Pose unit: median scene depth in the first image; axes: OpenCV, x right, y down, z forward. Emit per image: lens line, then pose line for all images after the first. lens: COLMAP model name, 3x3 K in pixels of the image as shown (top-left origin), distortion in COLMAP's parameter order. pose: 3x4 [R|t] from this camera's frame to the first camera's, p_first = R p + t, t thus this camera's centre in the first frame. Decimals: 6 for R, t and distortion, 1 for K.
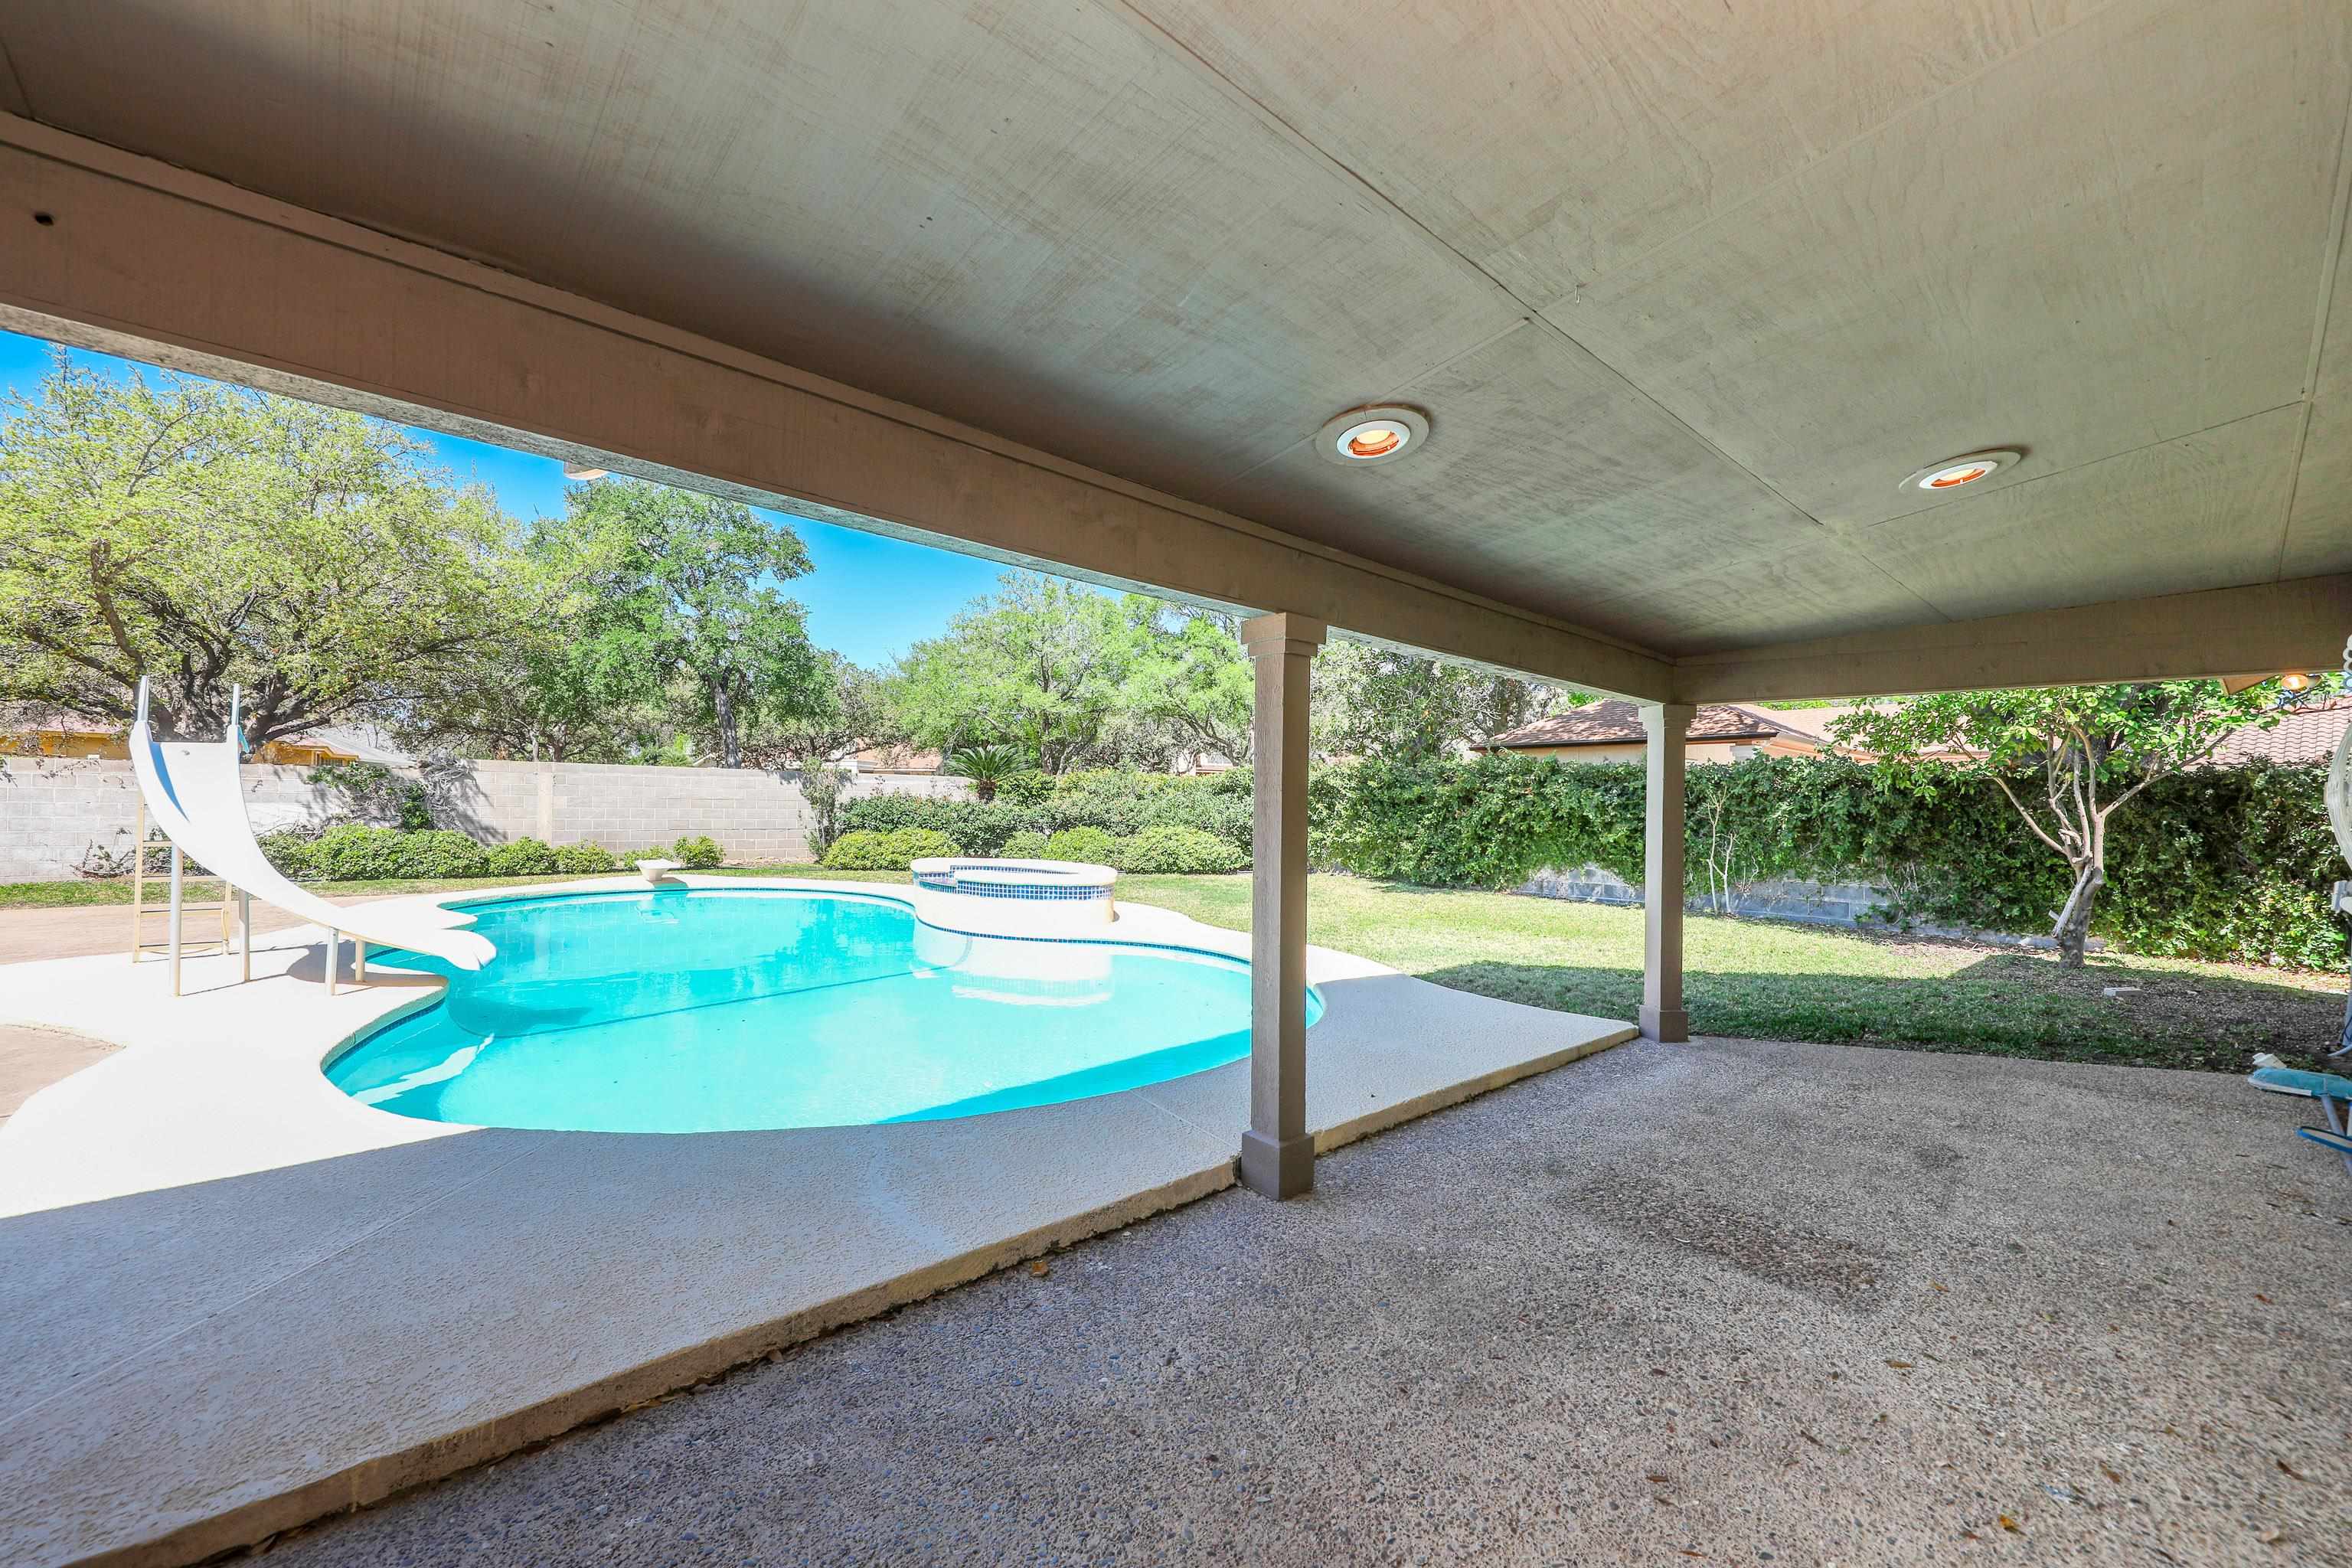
lens RADIAL K [[936.4, 0, 1261.4], [0, 936.4, 795.3], [0, 0, 1]] dist [0.006705, -0.003987]
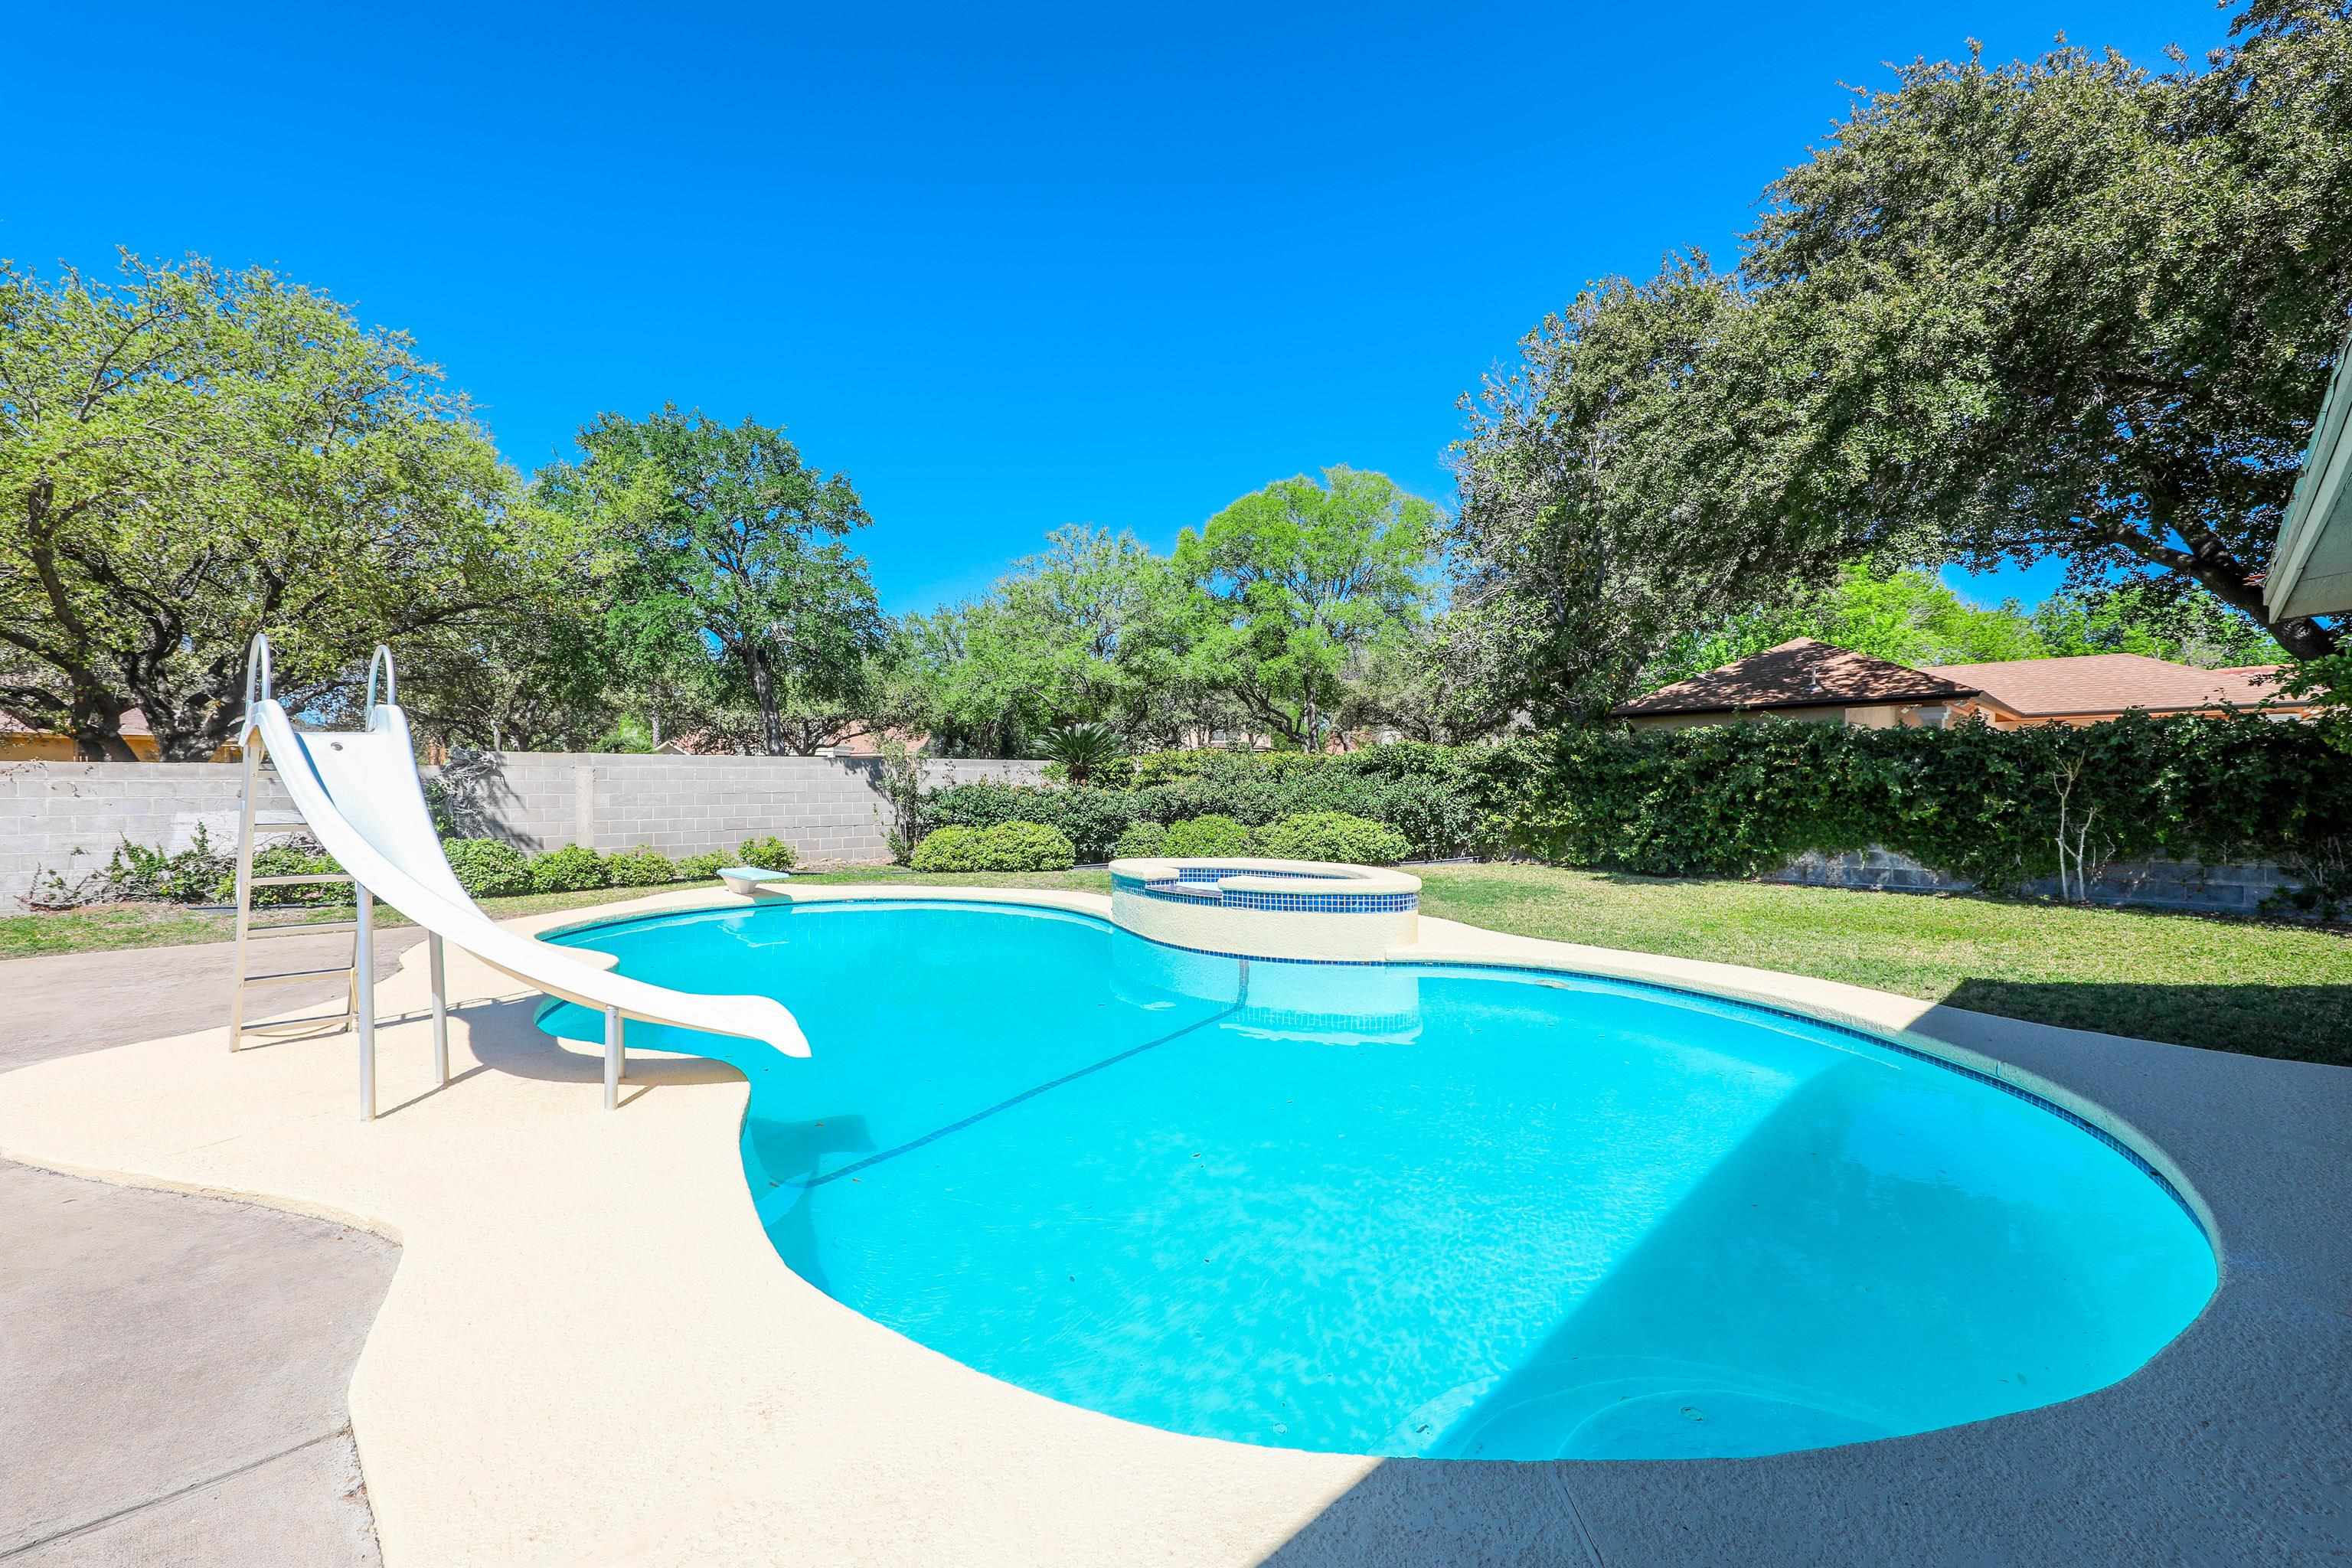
lens RADIAL K [[936.4, 0, 1169.2], [0, 936.4, 784.9], [0, 0, 1]] dist [0.006705, -0.003987]
pose [[0.998829, -0.022658, 0.042745, -0.287875], [0.022110, 0.999668, 0.013248, -0.007042], [-0.043031, -0.012288, 0.998998, 0.149263]]
